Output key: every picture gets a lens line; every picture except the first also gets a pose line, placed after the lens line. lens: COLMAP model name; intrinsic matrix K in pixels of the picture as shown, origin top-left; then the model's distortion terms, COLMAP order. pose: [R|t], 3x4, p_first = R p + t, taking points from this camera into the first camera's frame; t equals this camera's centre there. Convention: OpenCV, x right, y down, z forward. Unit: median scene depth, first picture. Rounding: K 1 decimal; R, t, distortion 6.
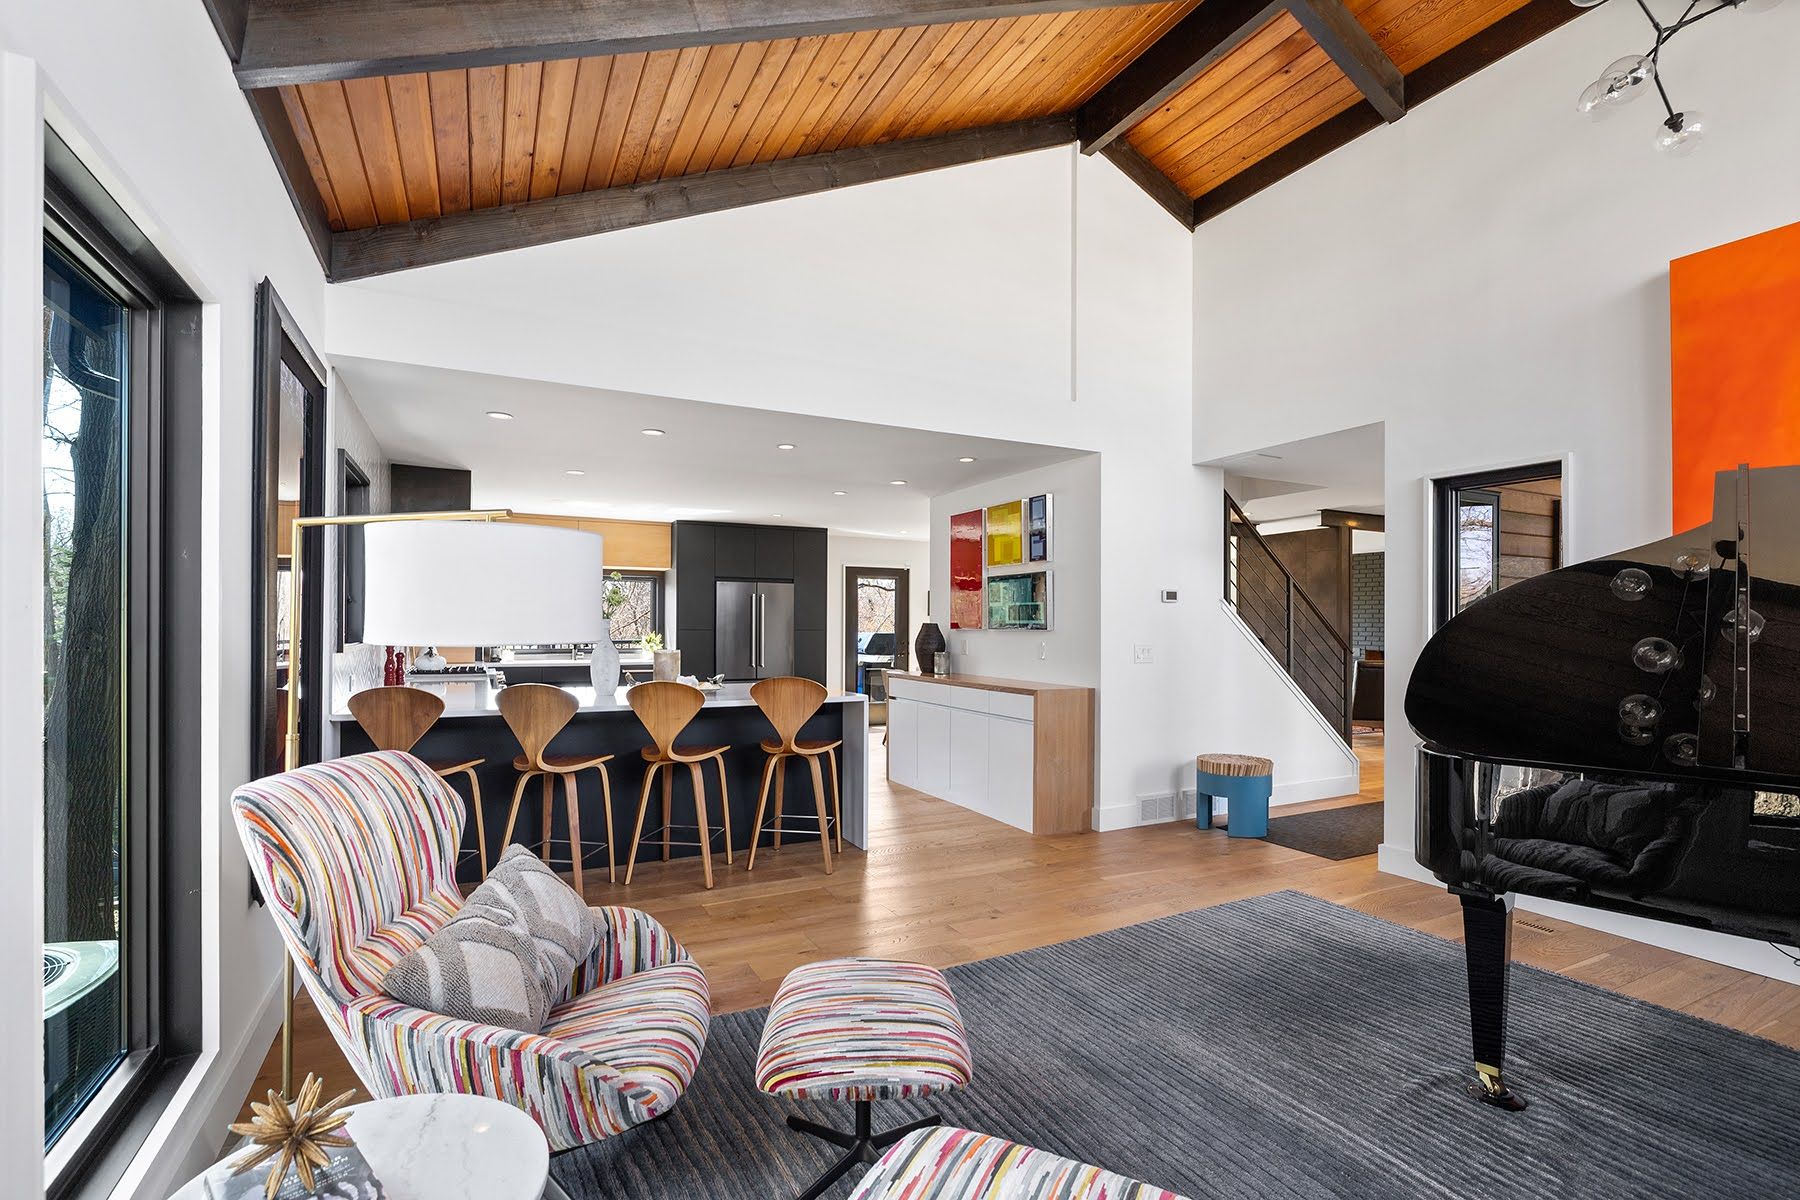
lens RADIAL K [[811.4, 0, 898.3], [0, 811.4, 610.9], [0, 0, 1]] dist [-0.017170, -0.000156]
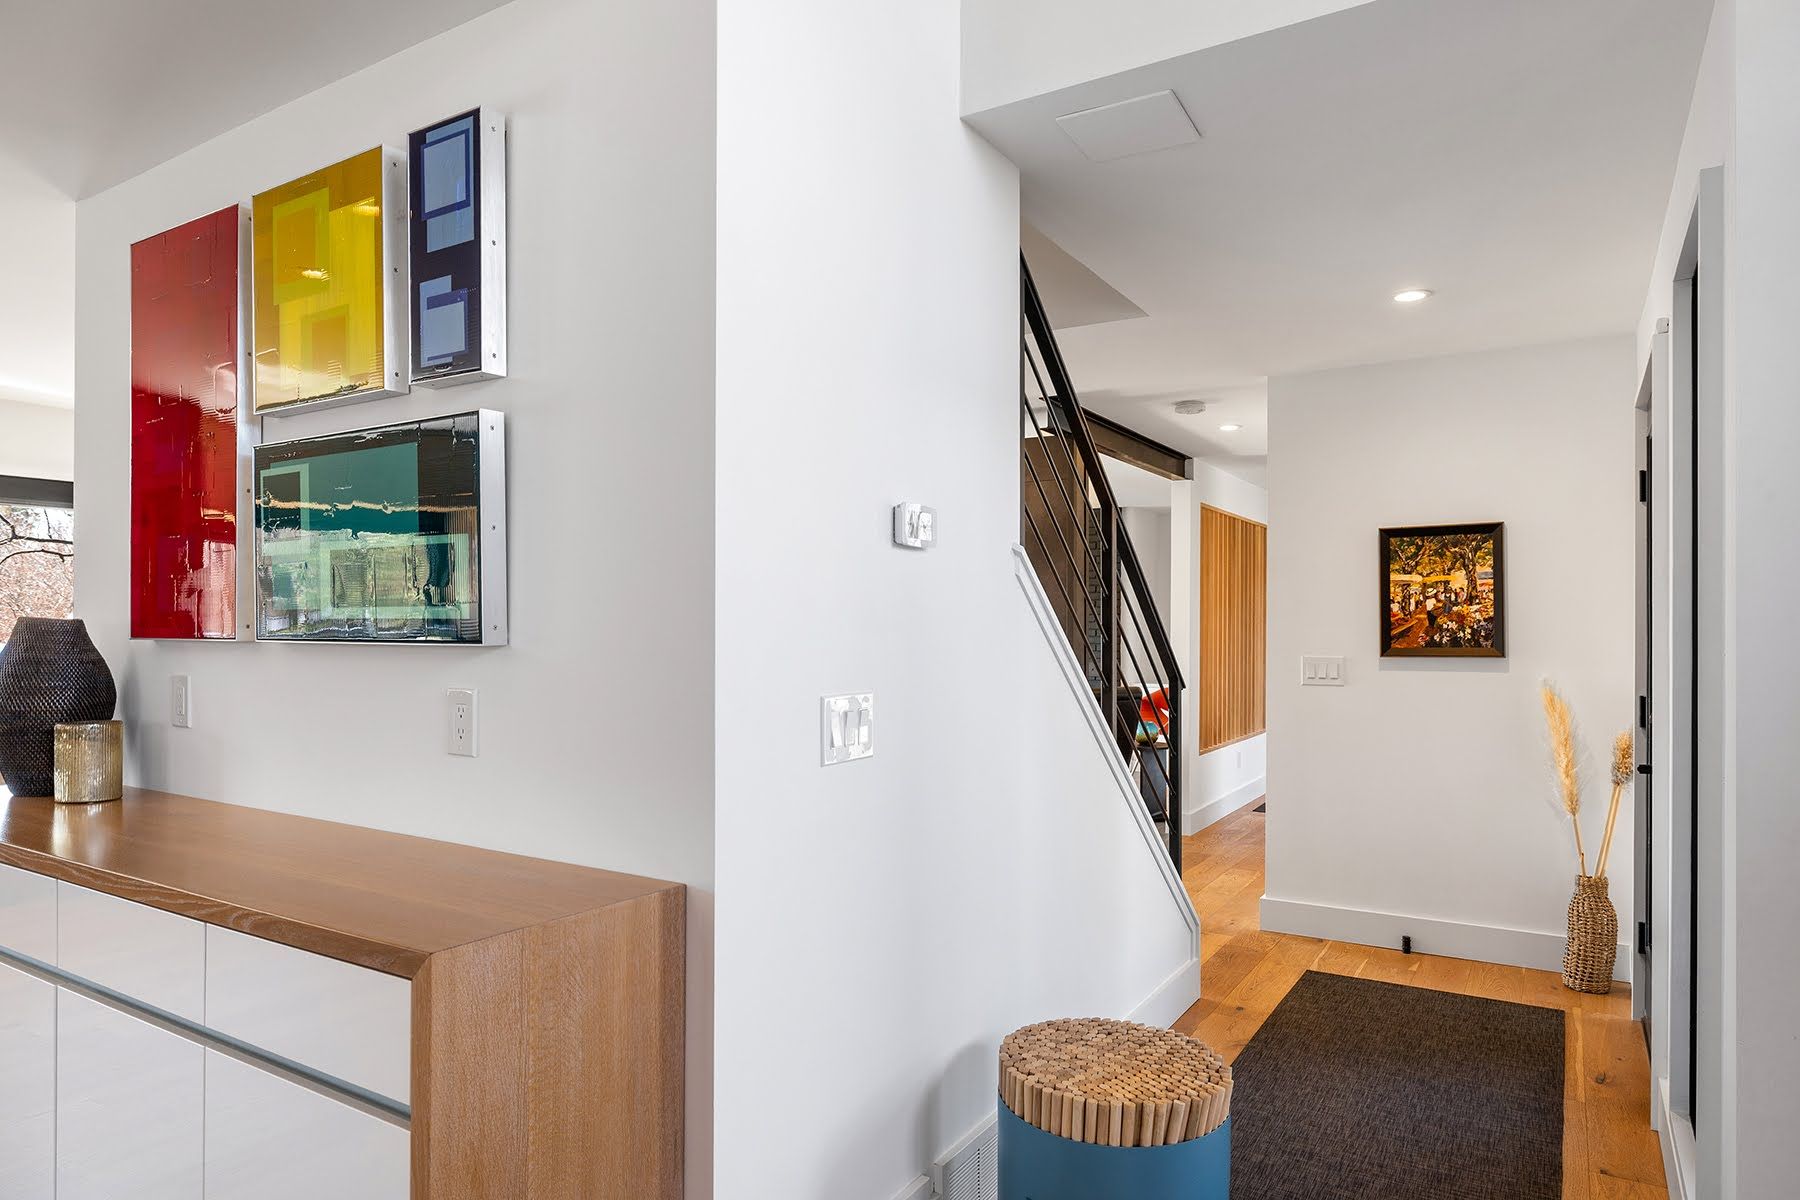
lens RADIAL K [[1088.4, 0, 896.6], [0, 1088.4, 608.9], [0, 0, 1]] dist [0.002970, 0.000386]
pose [[0.857484, 0.006813, 0.514466, 0.118188], [-0.008773, 0.999961, 0.001379, 0.010256], [-0.514436, -0.005696, 0.857510, 0.631844]]
